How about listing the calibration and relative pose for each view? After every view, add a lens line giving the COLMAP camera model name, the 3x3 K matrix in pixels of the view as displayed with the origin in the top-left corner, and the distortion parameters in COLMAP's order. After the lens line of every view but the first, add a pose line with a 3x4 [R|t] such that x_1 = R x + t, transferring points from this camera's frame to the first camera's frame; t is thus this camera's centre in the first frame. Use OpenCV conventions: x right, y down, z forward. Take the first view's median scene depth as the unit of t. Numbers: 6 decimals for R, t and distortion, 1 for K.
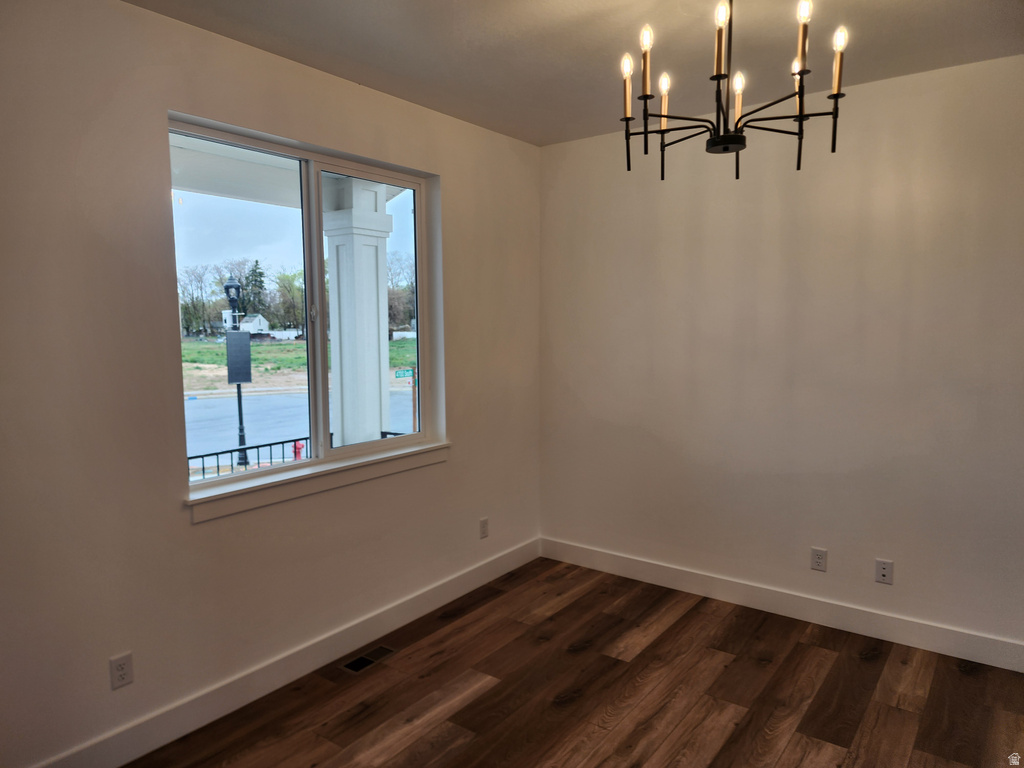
lens RADIAL K [[708.7, 0, 512.0], [0, 708.7, 384.0], [0, 0, 1]] dist [0.075339, -0.070594]
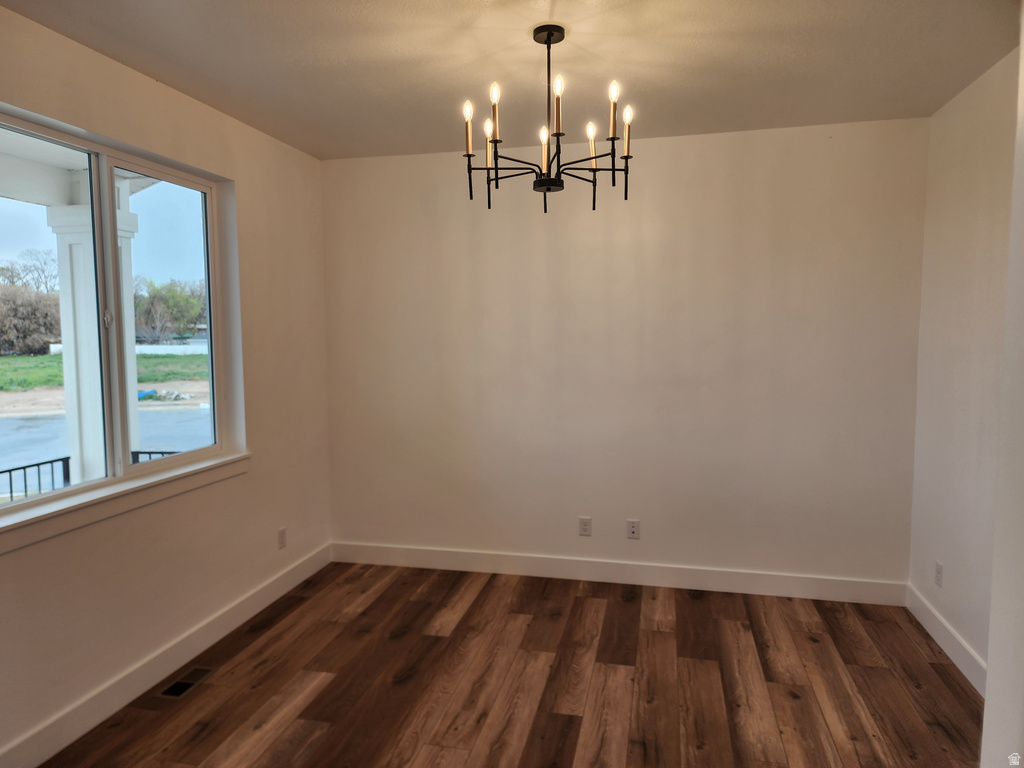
lens RADIAL K [[708.7, 0, 512.0], [0, 708.7, 384.0], [0, 0, 1]] dist [0.075339, -0.070594]
pose [[0.914785, -0.026868, 0.403047, -0.181470], [0.033836, 0.999376, -0.010177, 0.011798], [-0.402522, 0.022948, 0.915123, -0.061106]]
